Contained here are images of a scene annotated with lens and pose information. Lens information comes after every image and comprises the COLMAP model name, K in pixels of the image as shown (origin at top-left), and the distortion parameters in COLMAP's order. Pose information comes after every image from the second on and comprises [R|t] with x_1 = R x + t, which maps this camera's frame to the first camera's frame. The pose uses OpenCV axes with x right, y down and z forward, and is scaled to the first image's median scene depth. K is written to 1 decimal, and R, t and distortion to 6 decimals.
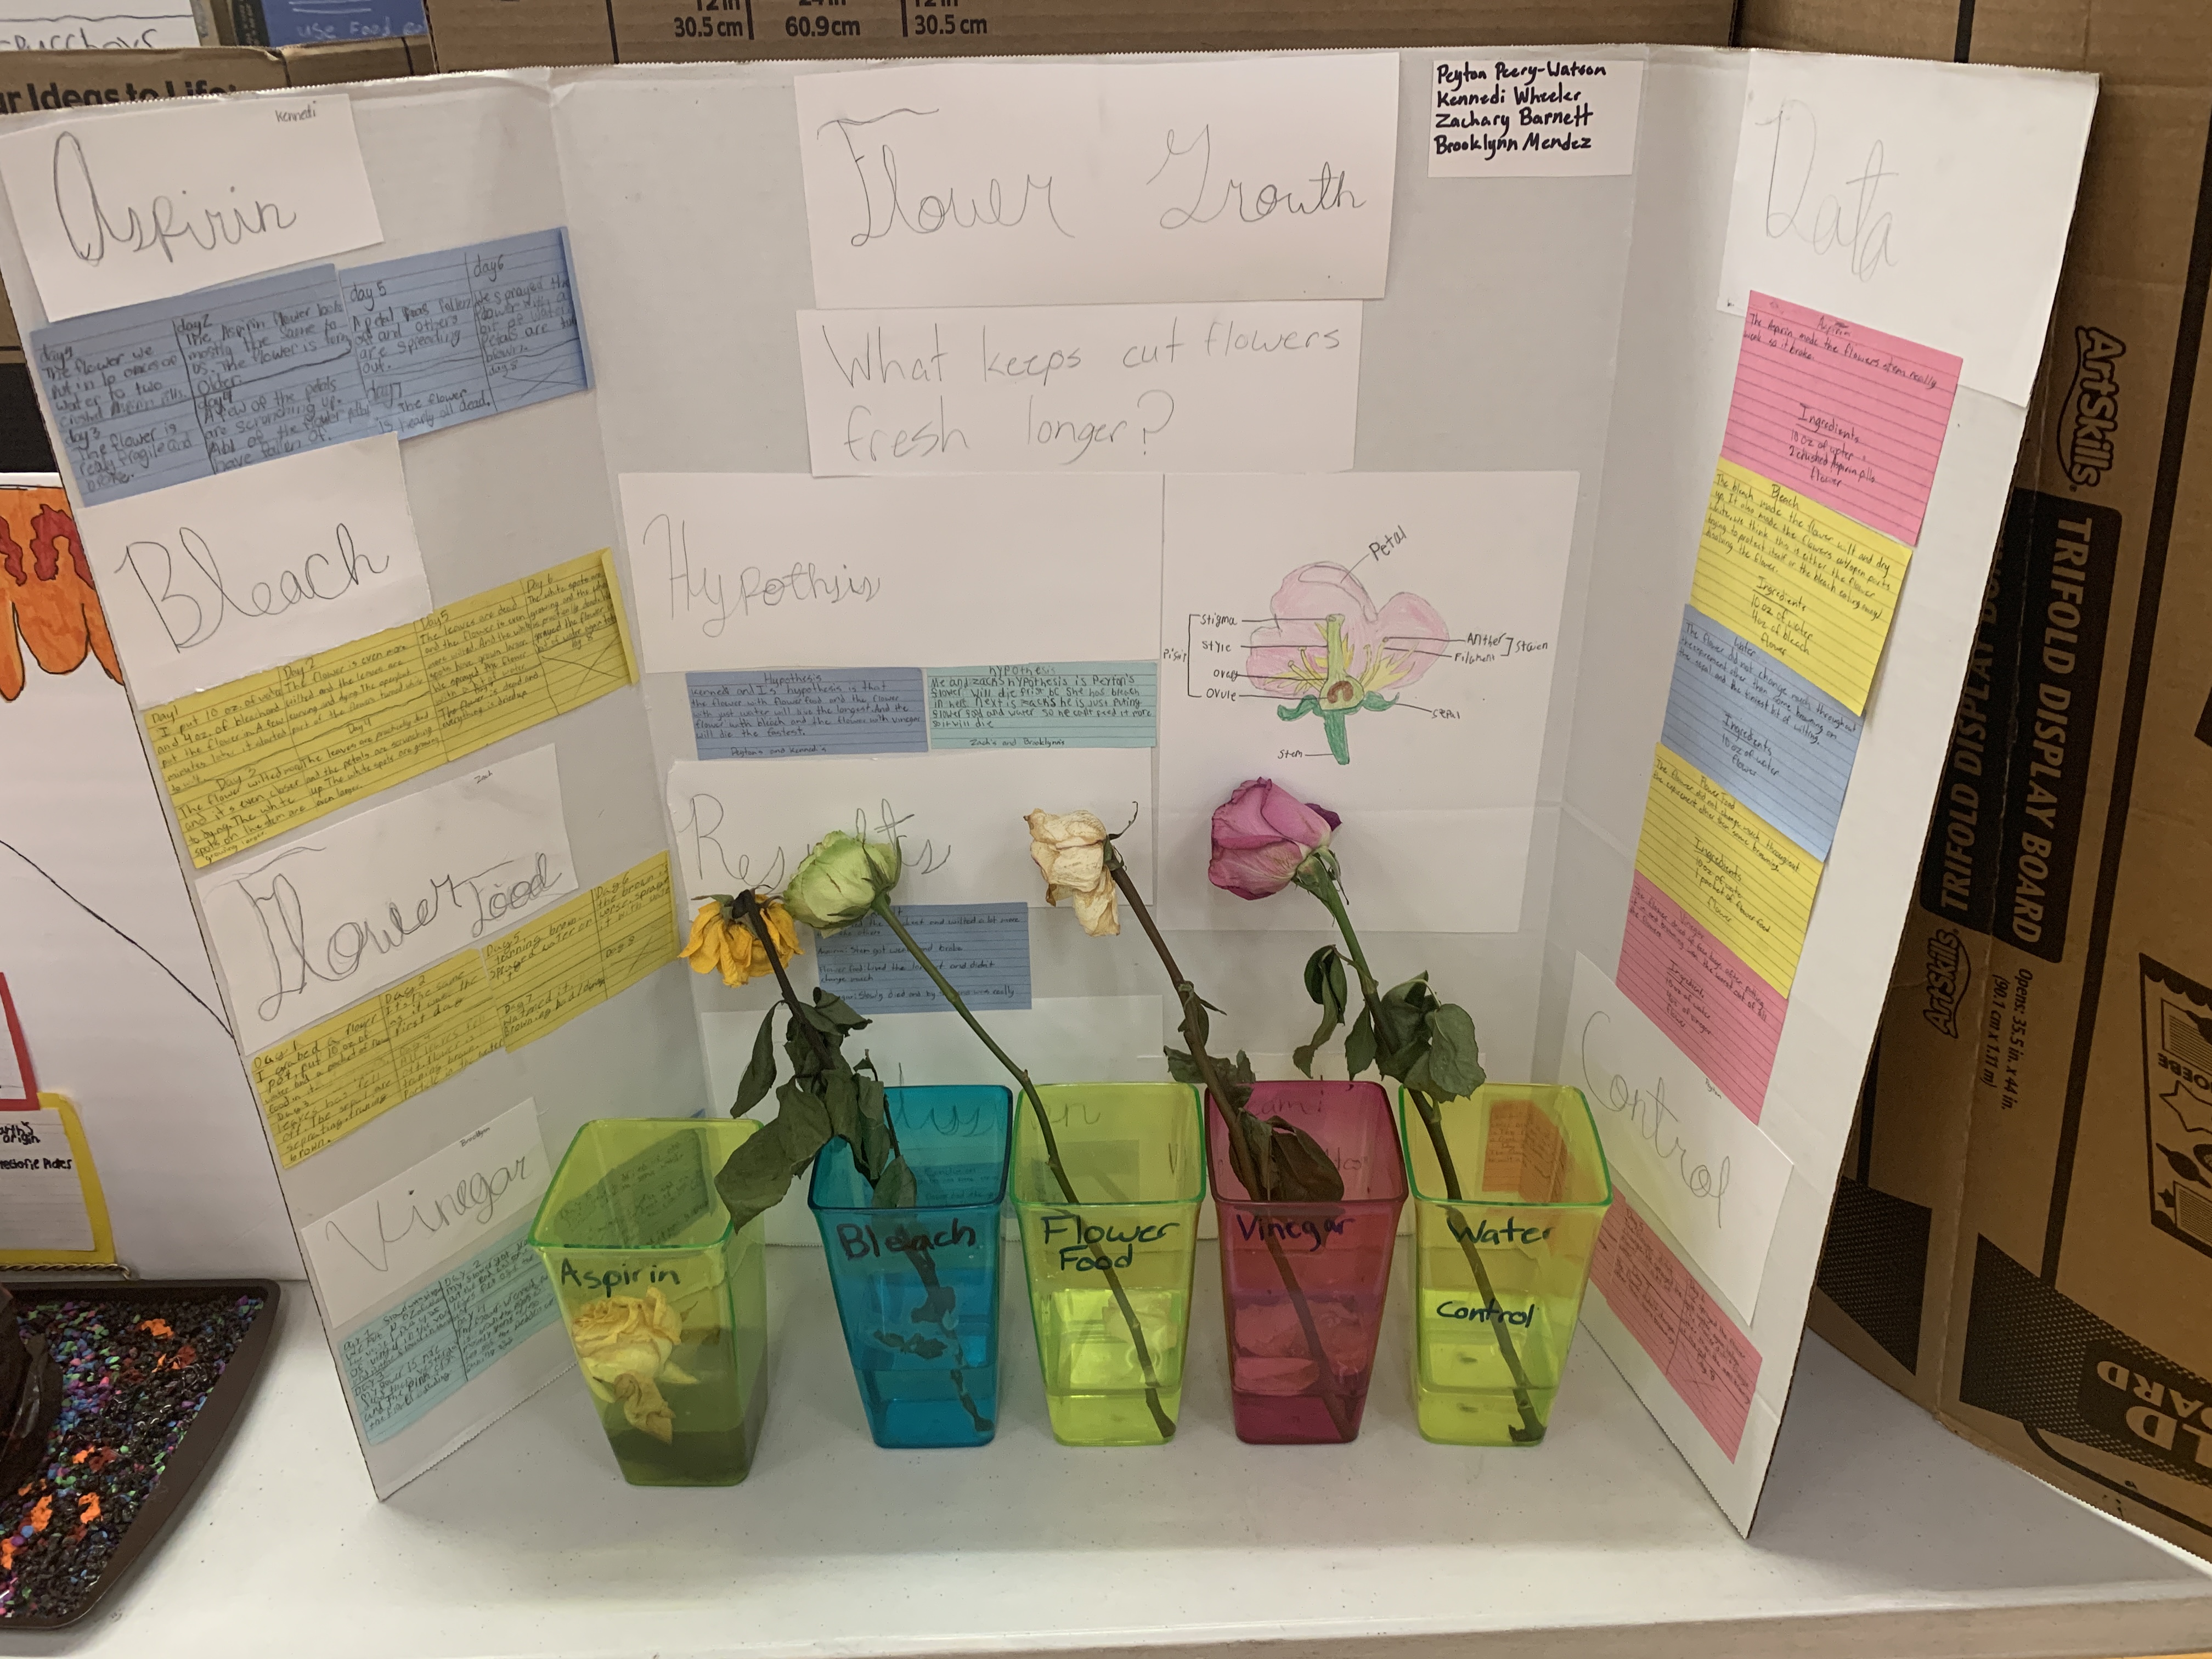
lens RADIAL K [[1685.1, 0, 1145.2], [0, 1685.1, 831.1], [0, 0, 1]] dist [0.090530, -0.286511]
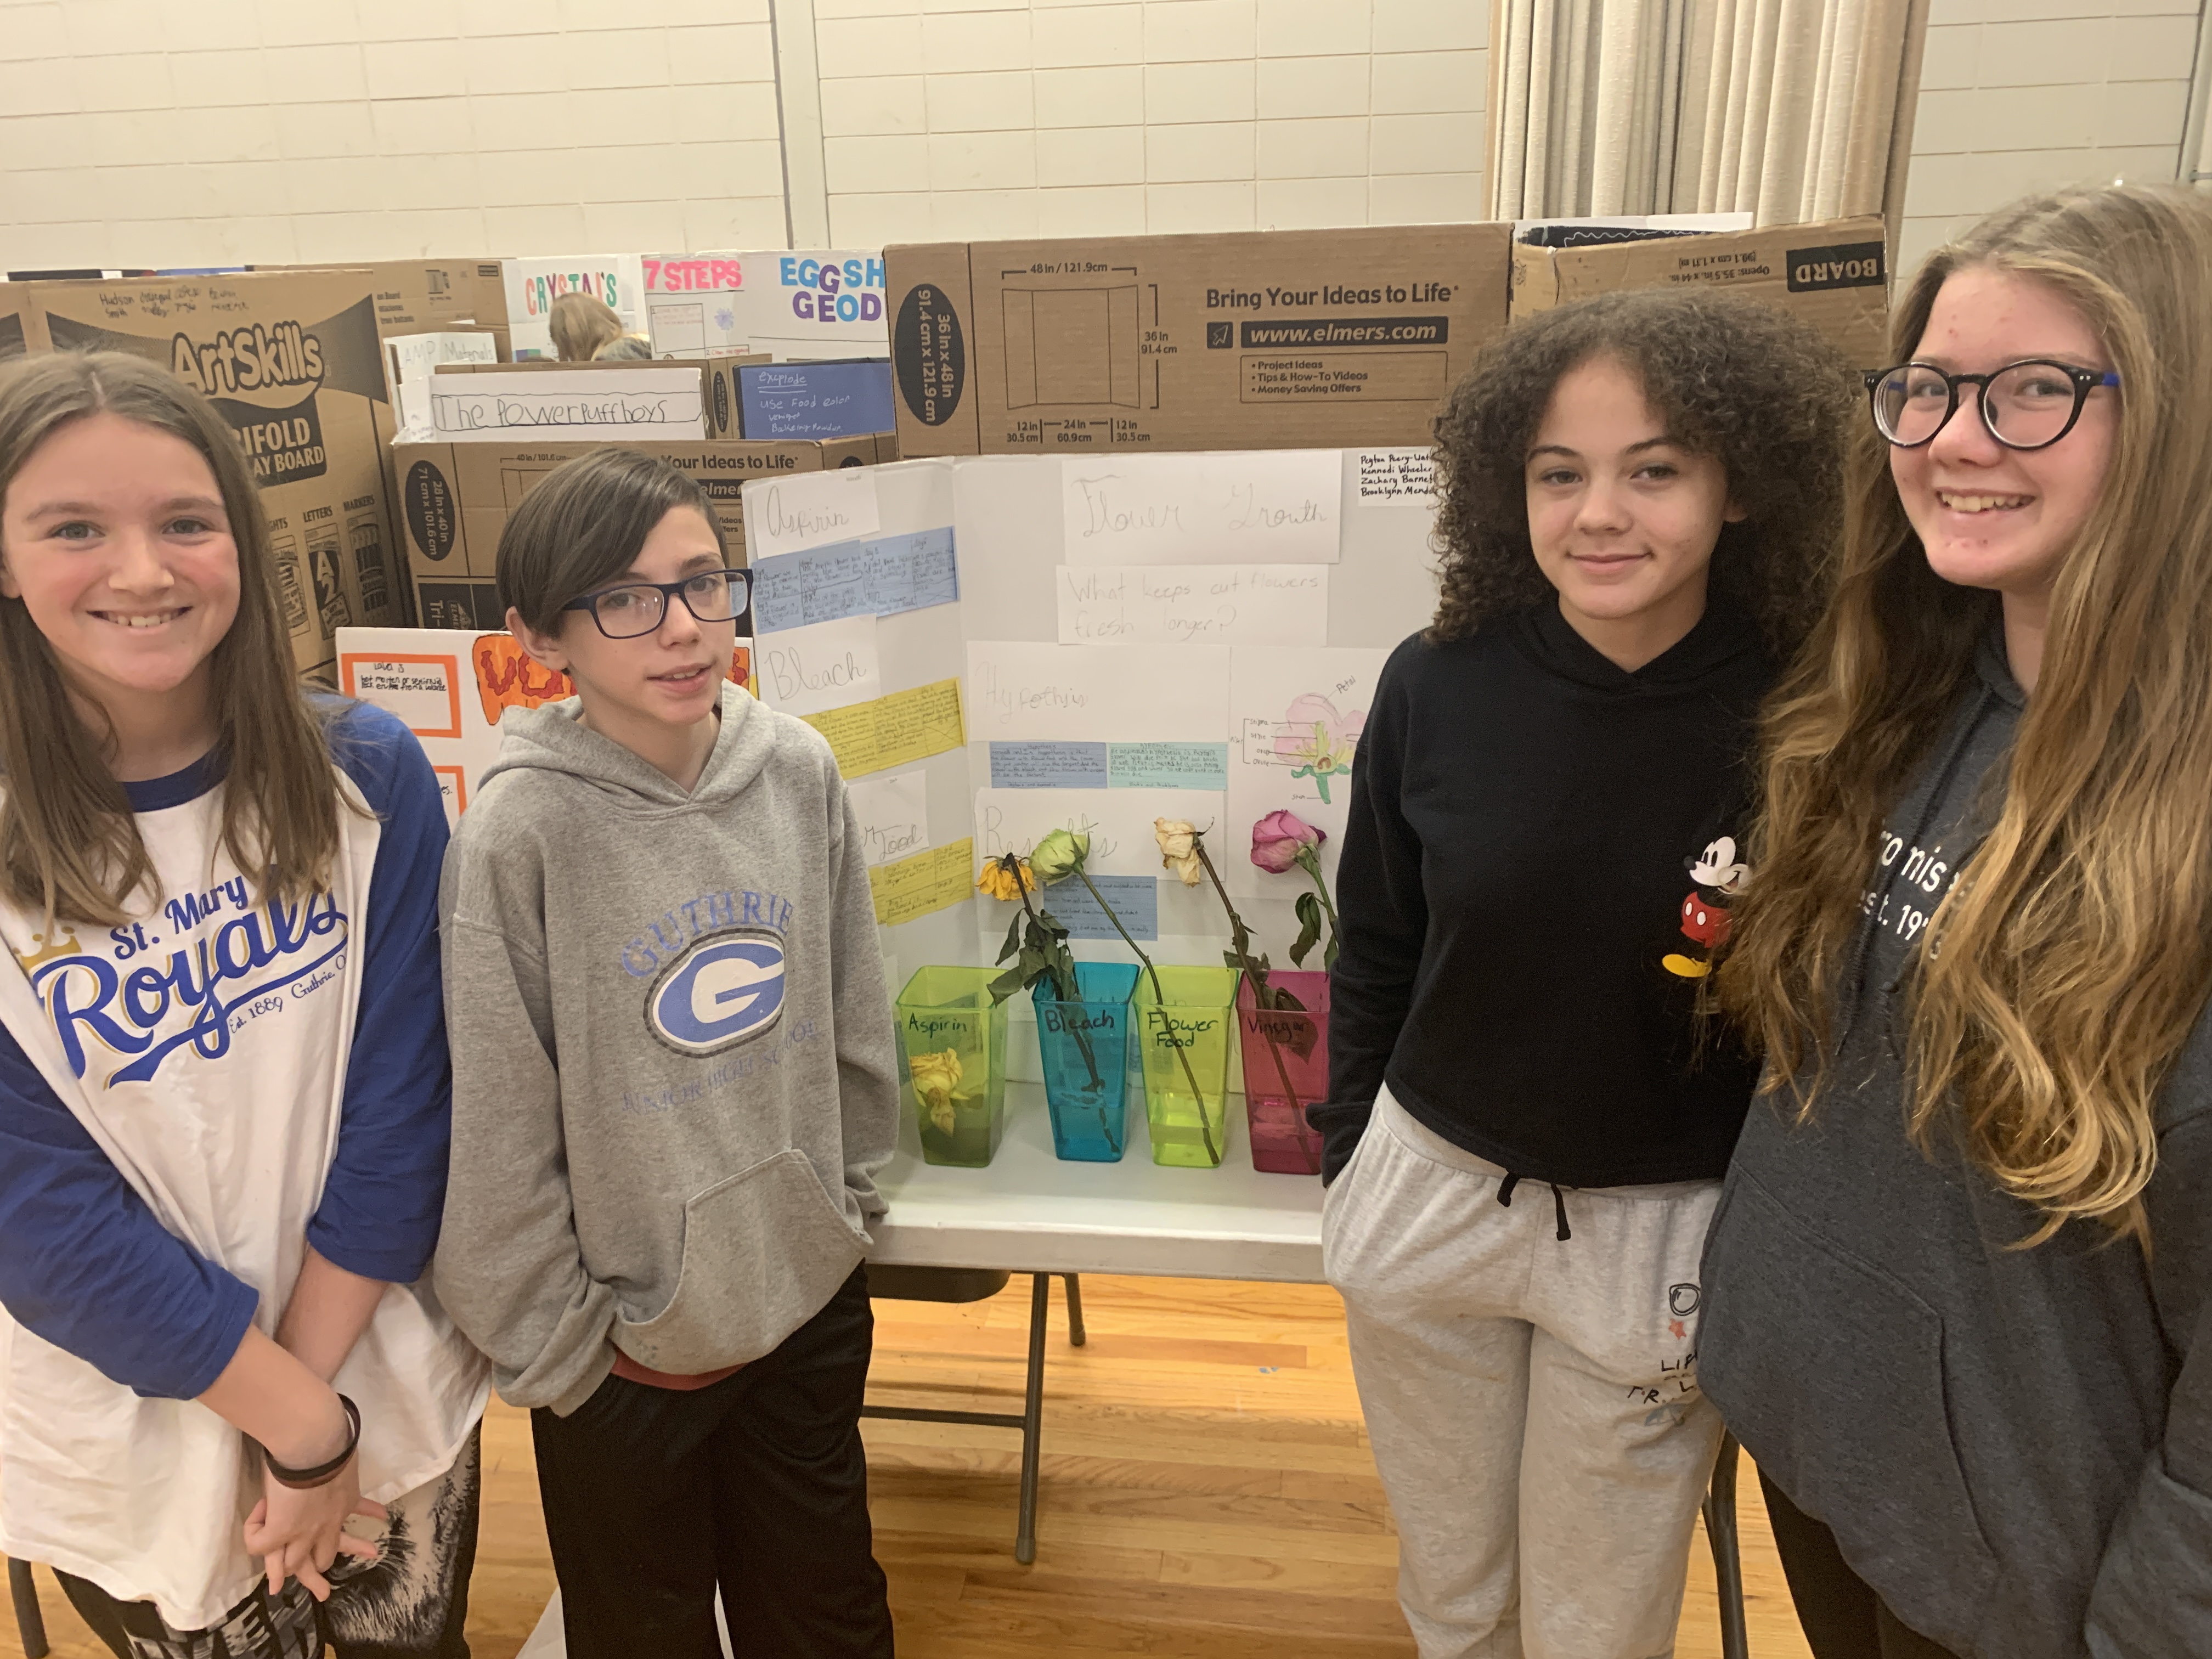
lens RADIAL K [[1639.6, 0, 1106.0], [0, 1639.6, 829.5], [0, 0, 1]] dist [0.005403, -0.005738]
pose [[0.985897, 0.037067, -0.163197, 0.179733], [-0.062516, 0.986141, -0.153681, 0.292560], [0.155239, 0.161716, 0.974551, -0.828346]]
